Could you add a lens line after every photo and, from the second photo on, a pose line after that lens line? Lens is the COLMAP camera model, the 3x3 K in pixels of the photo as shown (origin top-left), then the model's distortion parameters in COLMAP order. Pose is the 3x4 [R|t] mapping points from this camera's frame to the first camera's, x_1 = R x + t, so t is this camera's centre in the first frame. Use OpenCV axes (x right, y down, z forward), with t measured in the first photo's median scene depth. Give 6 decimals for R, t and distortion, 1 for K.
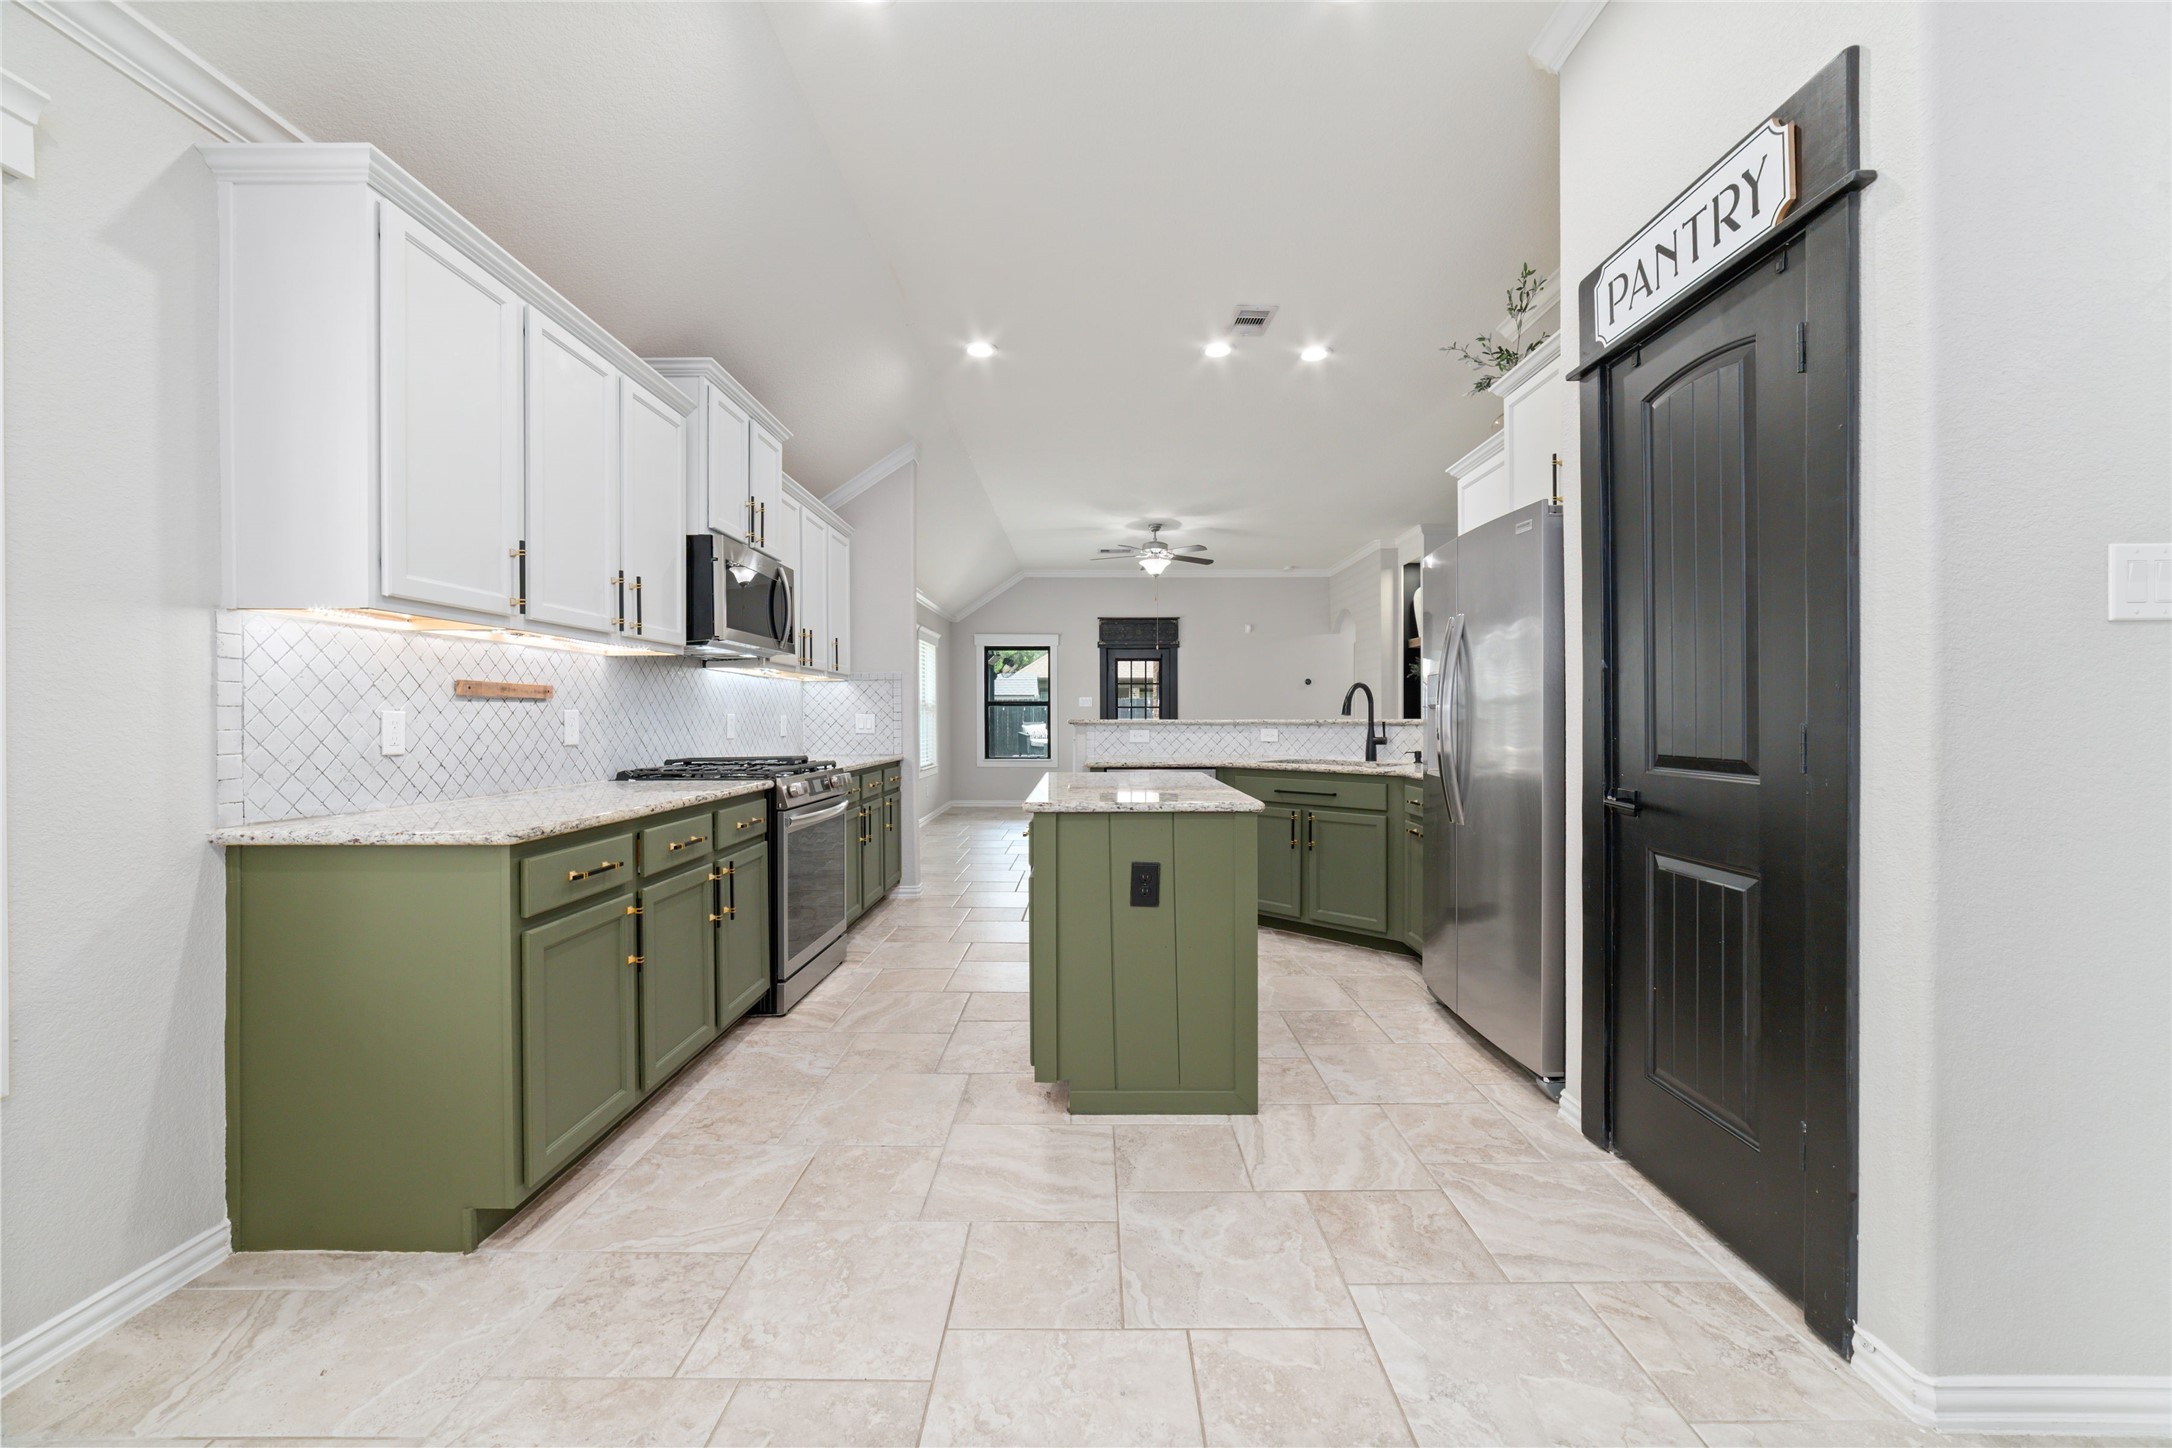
lens RADIAL K [[832.6, 0, 1082.9], [0, 832.6, 723.6], [0, 0, 1]] dist [-0.020481, 0.007754]
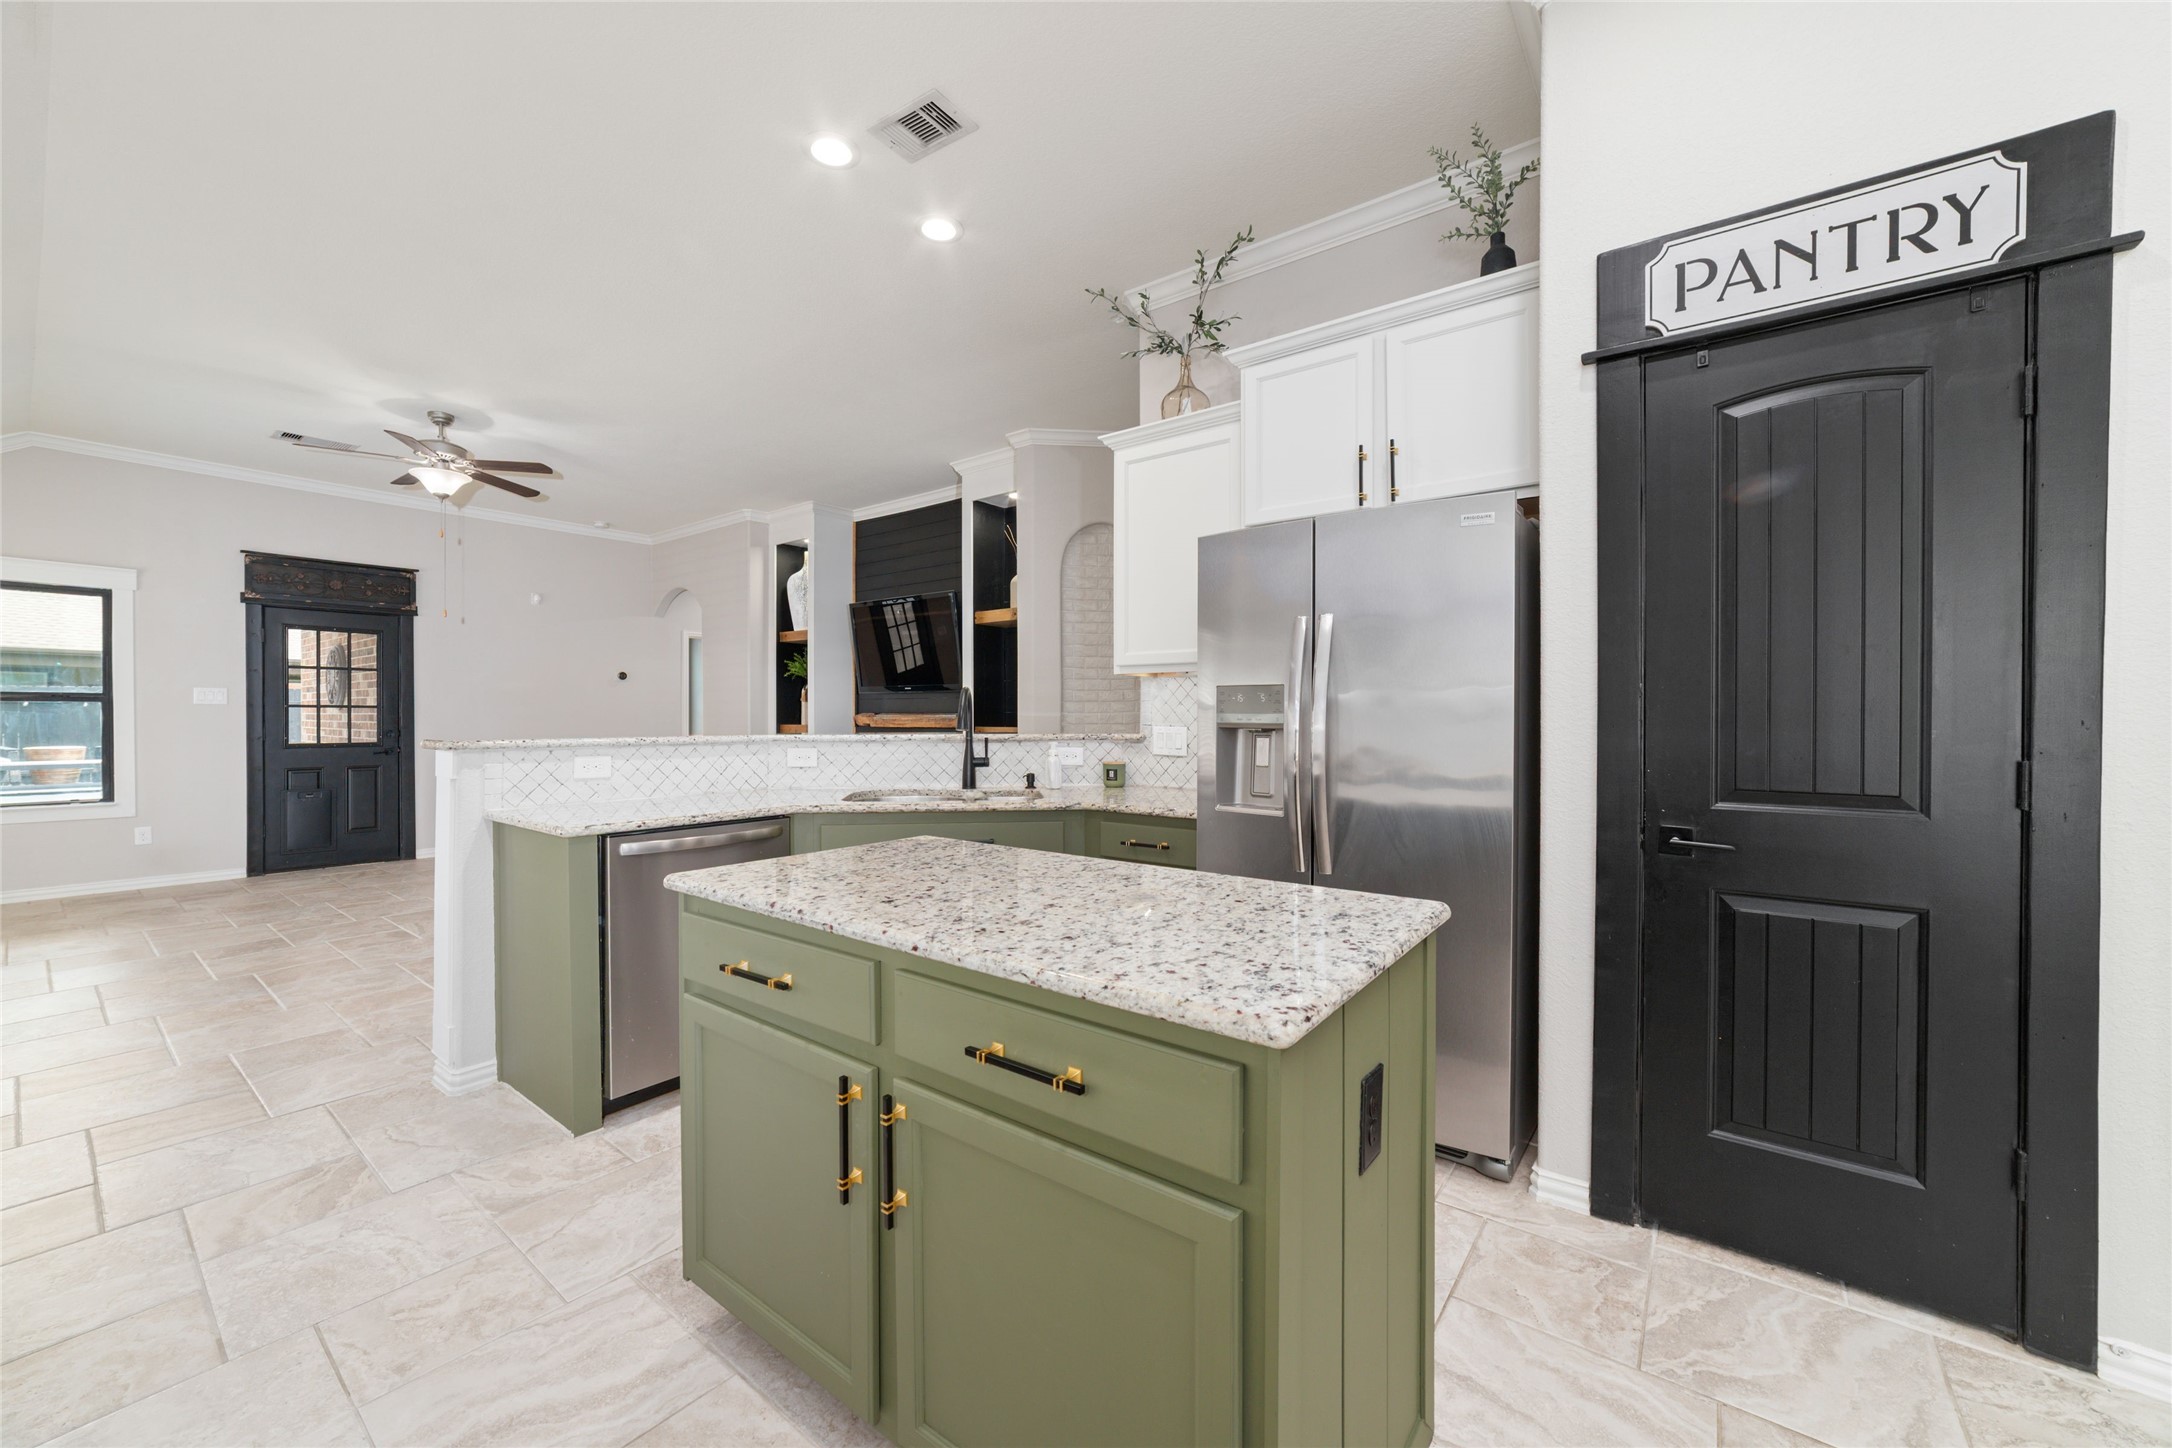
lens RADIAL K [[832.6, 0, 1094.2], [0, 832.6, 721.8], [0, 0, 1]] dist [-0.020481, 0.007754]
pose [[0.595154, -0.003781, 0.803603, -0.365364], [0.003703, 0.999991, 0.001963, -0.032007], [-0.803603, 0.001807, 0.595163, 0.772282]]
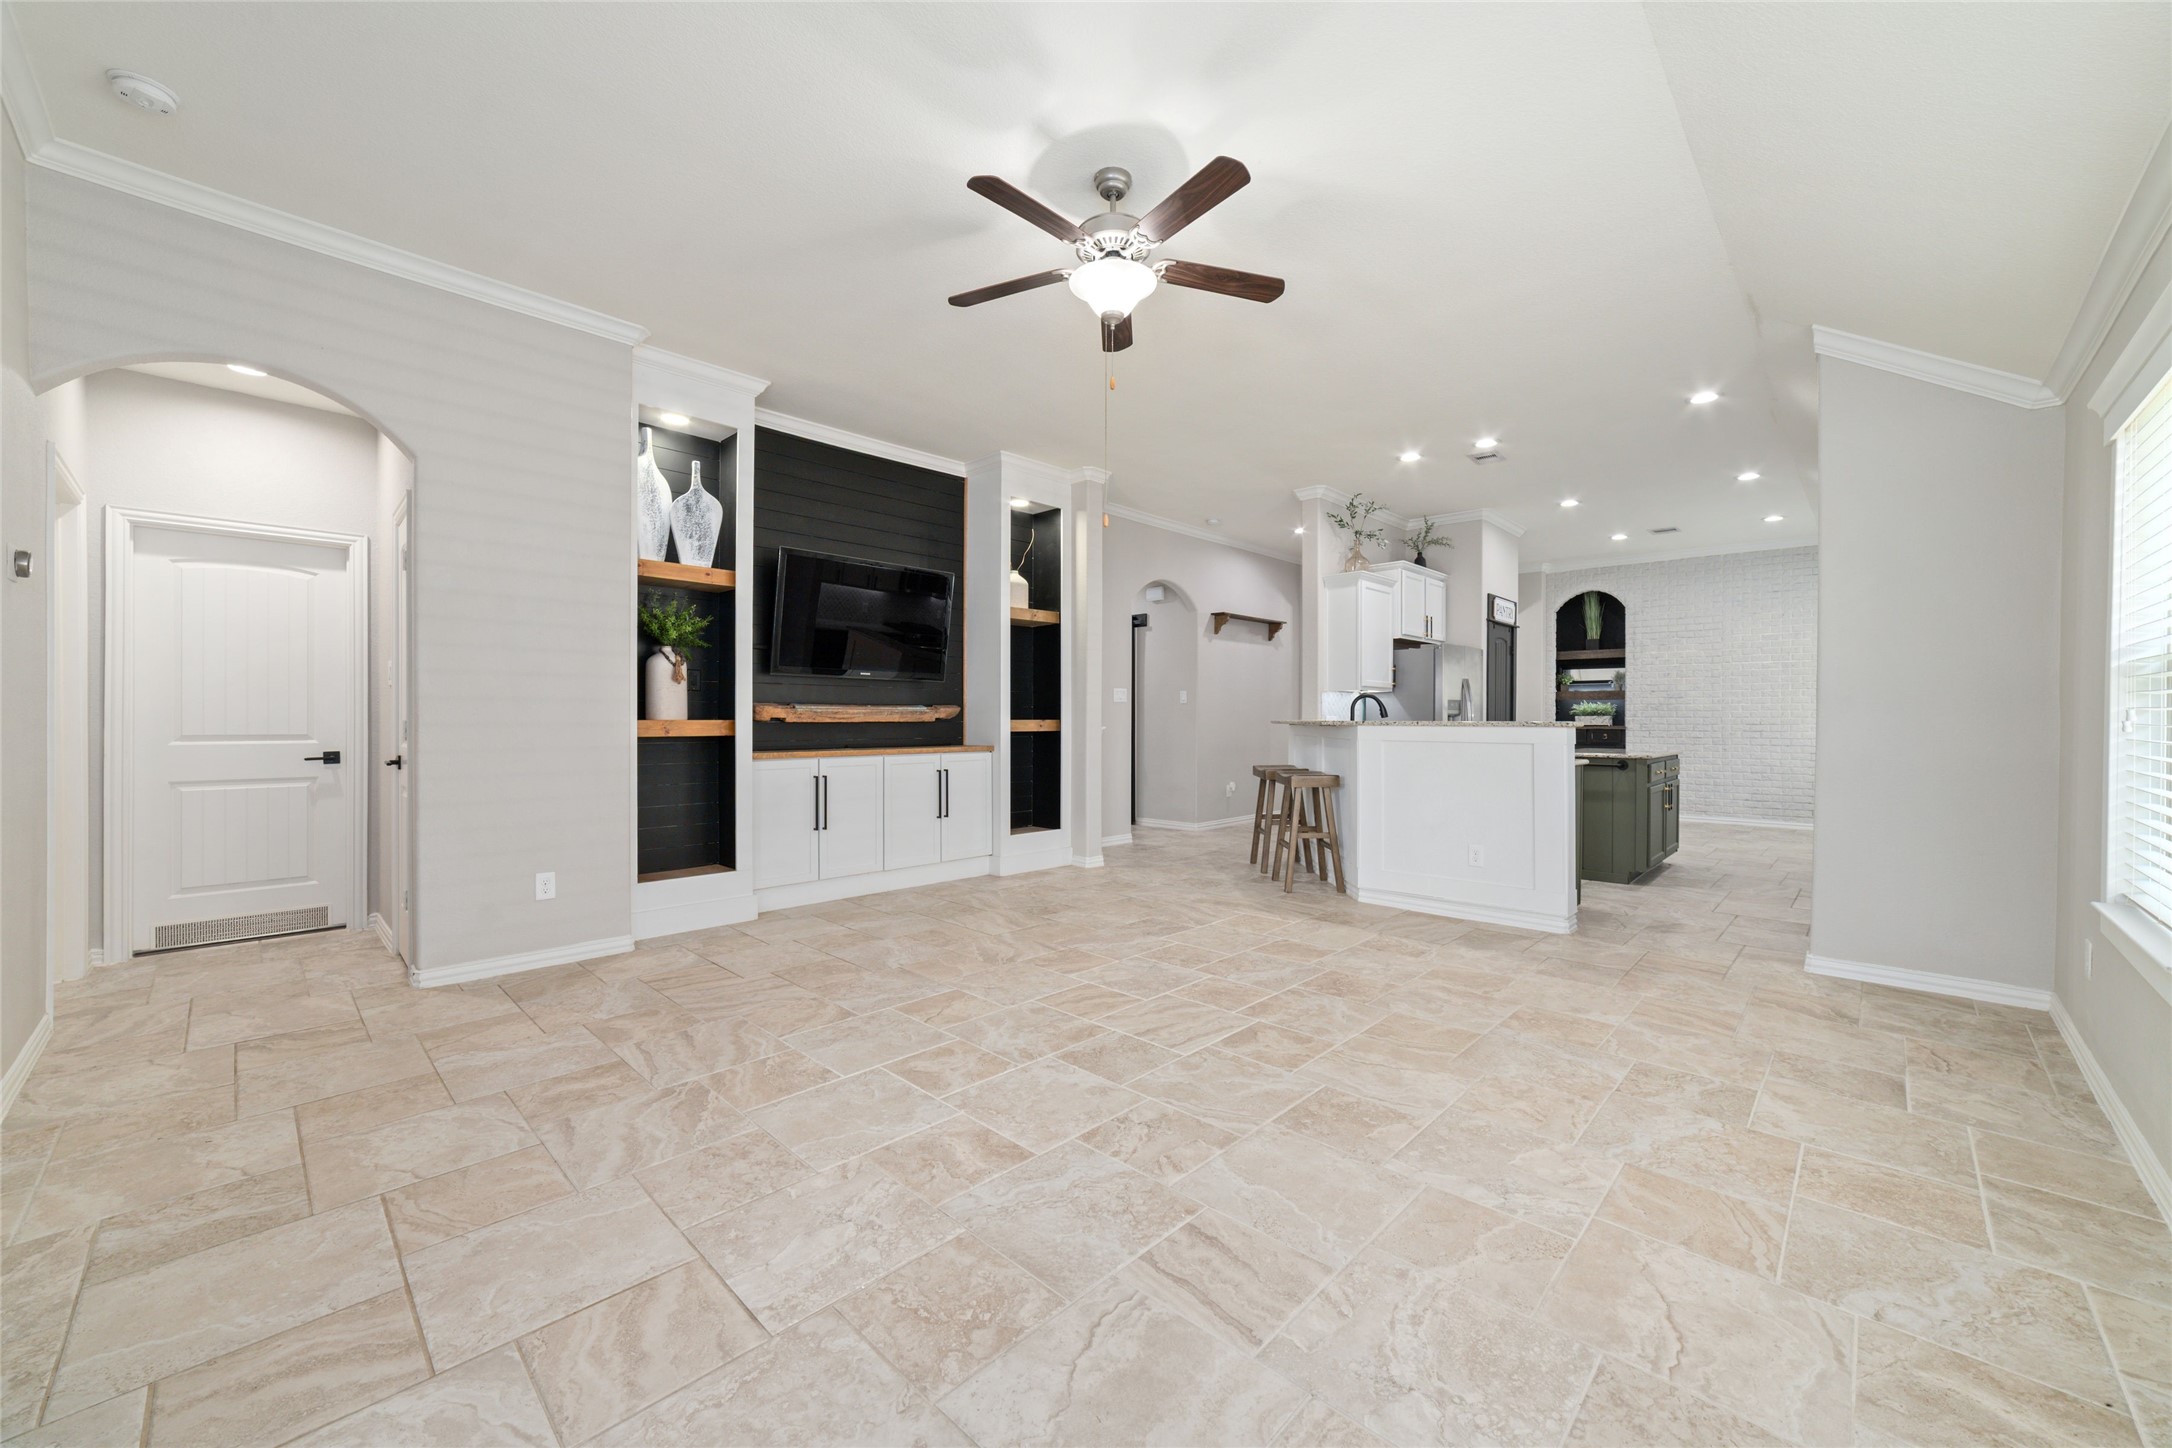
lens RADIAL K [[832.6, 0, 1098.5], [0, 832.6, 724.0], [0, 0, 1]] dist [-0.020481, 0.007754]
pose [[-0.733937, -0.003018, 0.679211, -0.468593], [0.004259, 0.999950, 0.009046, -0.024121], [-0.679204, 0.009532, -0.733887, 3.981212]]
